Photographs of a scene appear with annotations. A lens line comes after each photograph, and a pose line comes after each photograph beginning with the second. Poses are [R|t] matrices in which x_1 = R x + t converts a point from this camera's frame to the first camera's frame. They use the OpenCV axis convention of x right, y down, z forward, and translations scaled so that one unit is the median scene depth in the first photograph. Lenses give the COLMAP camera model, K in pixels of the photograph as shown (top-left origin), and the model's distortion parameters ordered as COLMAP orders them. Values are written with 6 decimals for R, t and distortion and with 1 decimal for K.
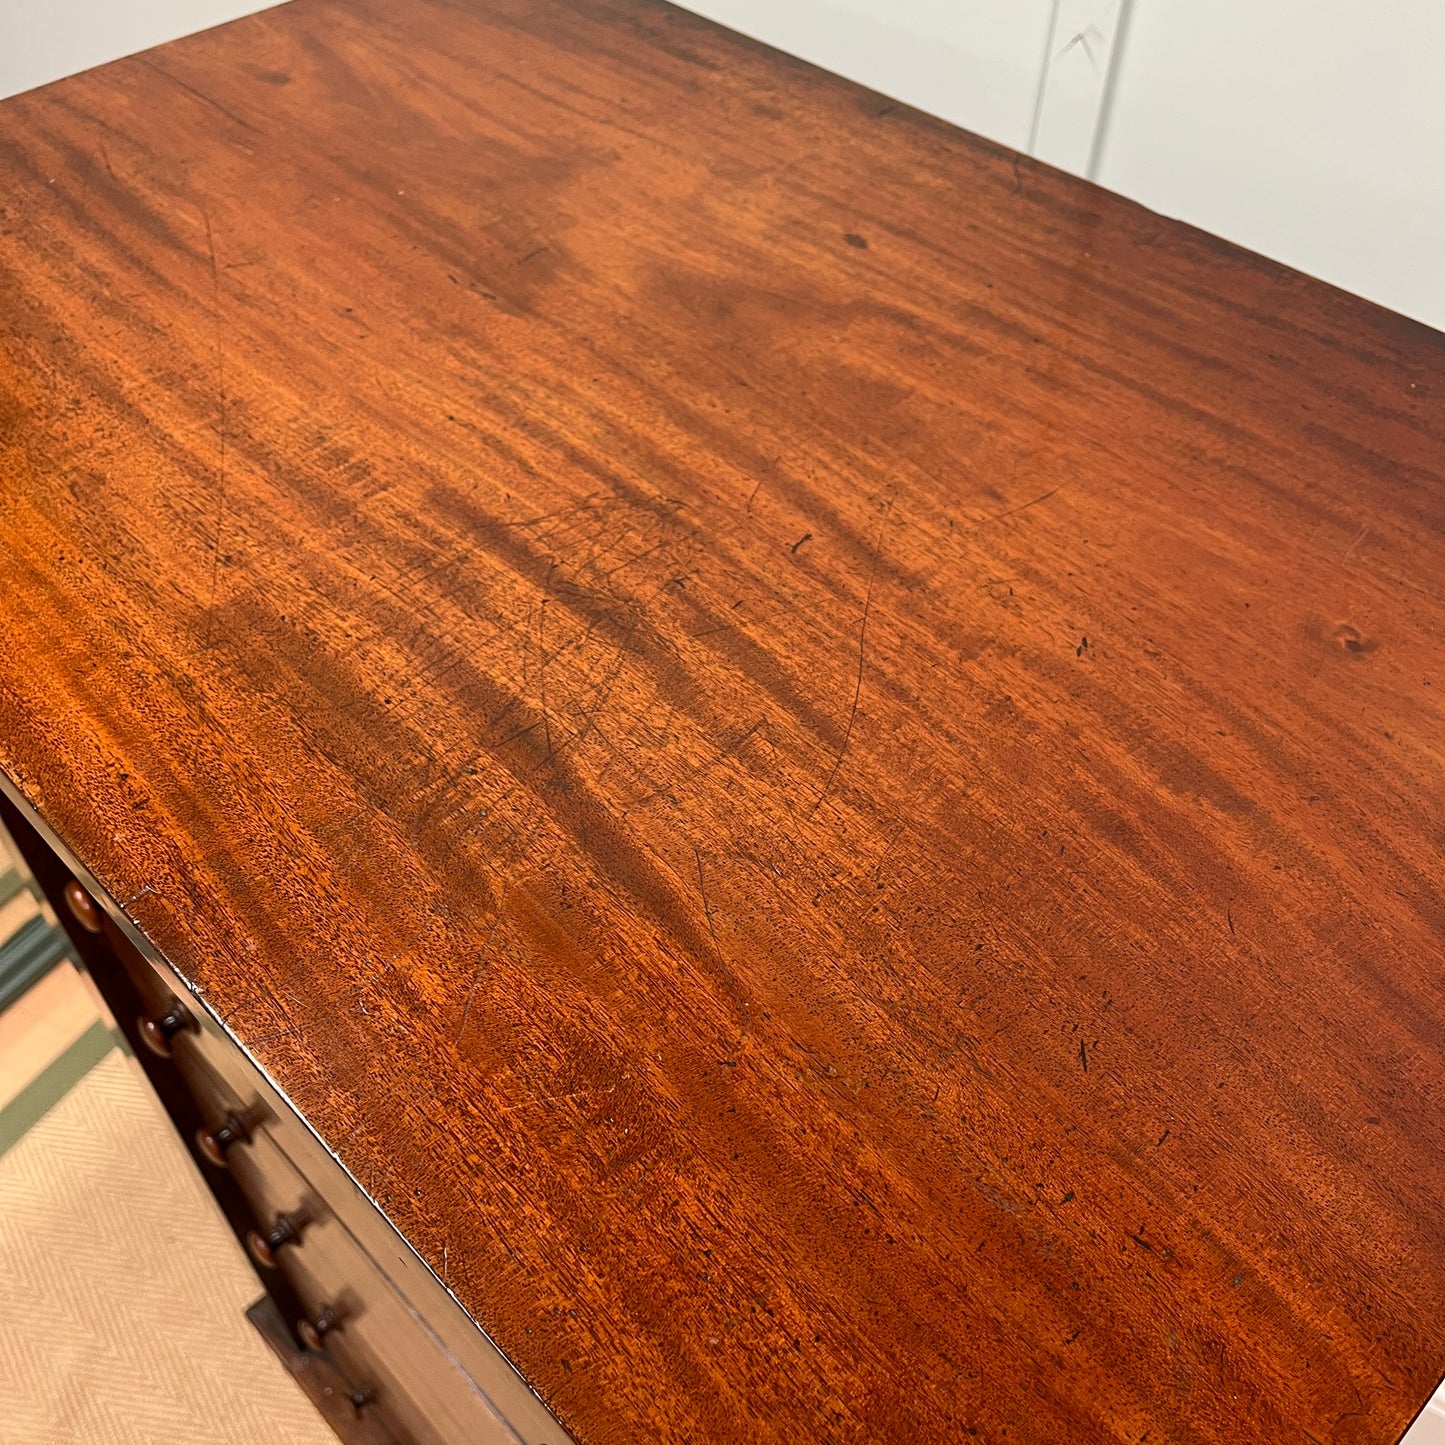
lens RADIAL K [[1497.1, 0, 755.0], [0, 1497.1, 726.2], [0, 0, 1]] dist [0.104699, -0.157043]
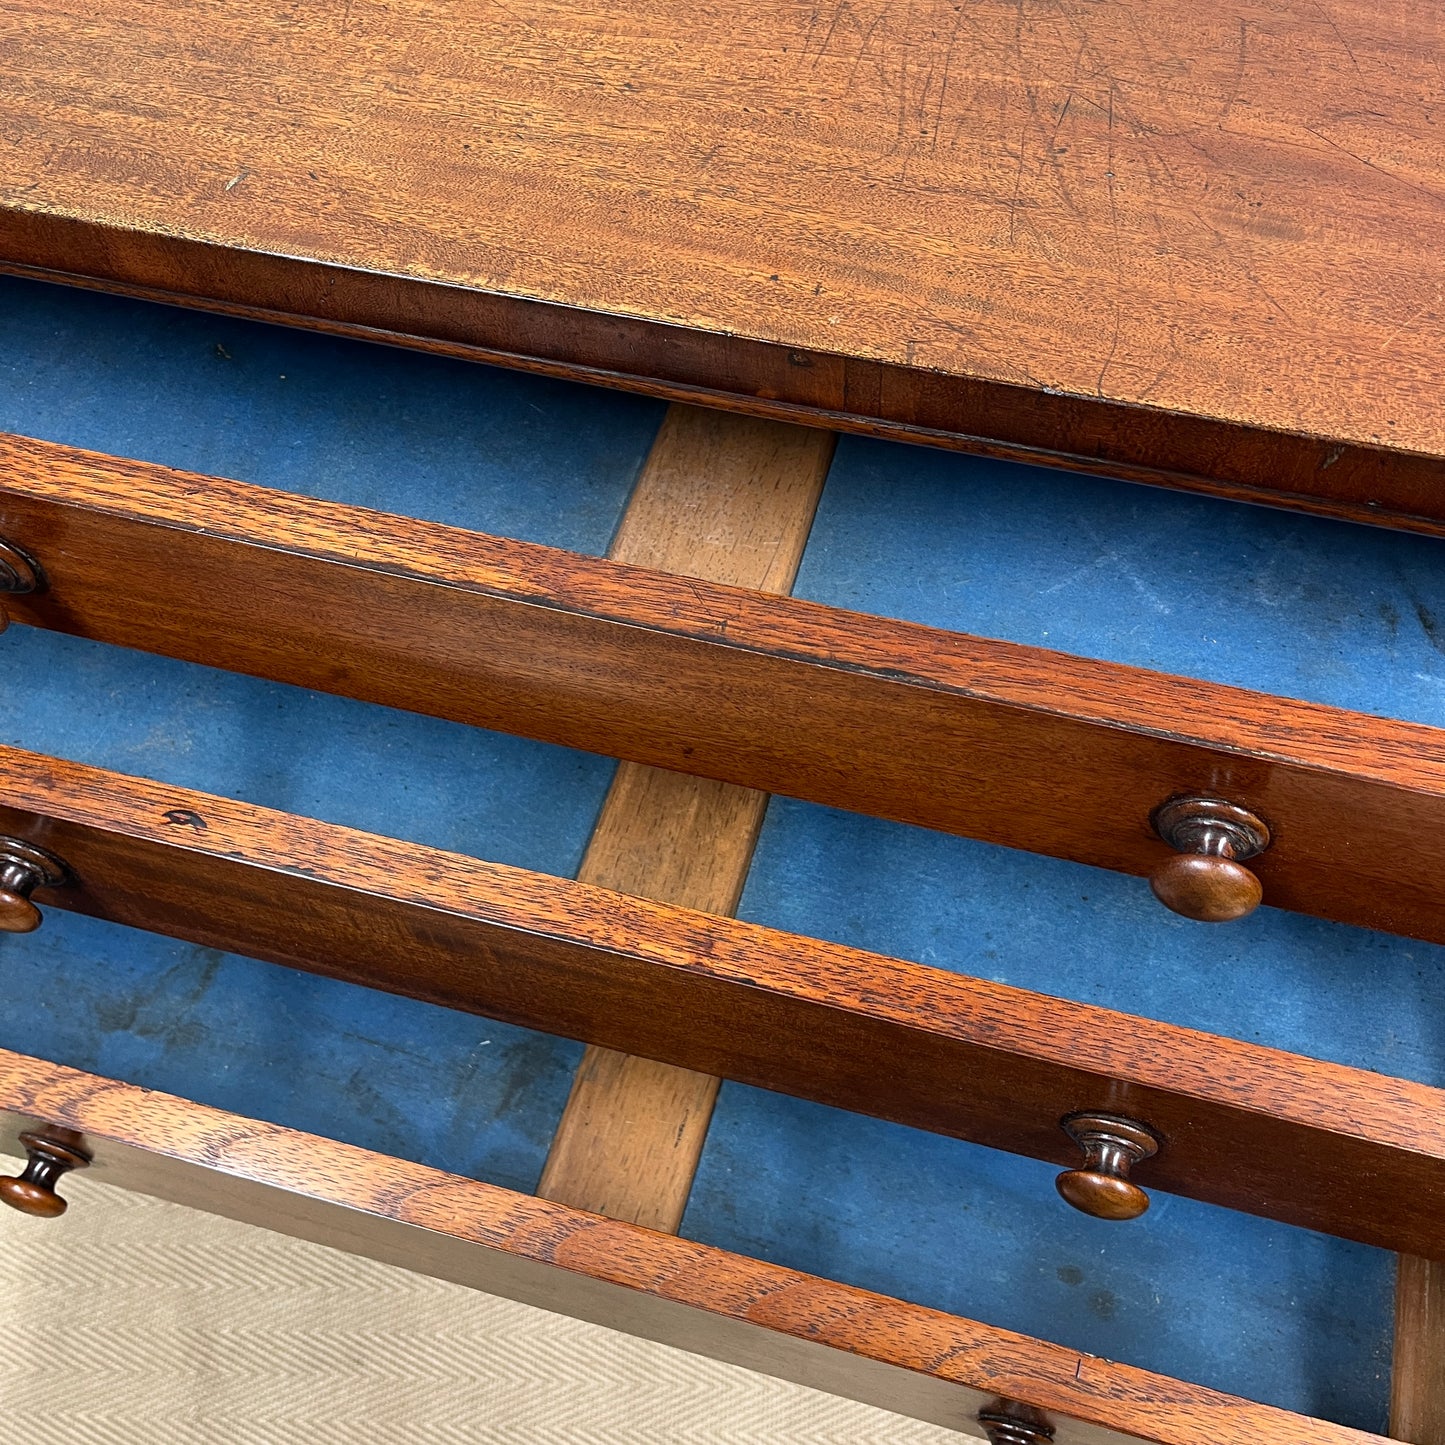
lens RADIAL K [[1497.1, 0, 755.0], [0, 1497.1, 726.2], [0, 0, 1]] dist [0.104699, -0.157043]
pose [[0.852791, -0.439076, 0.282773, -0.724935], [0.386493, 0.894746, 0.223725, 0.060395], [-0.351242, -0.081501, 0.932731, 0.089365]]
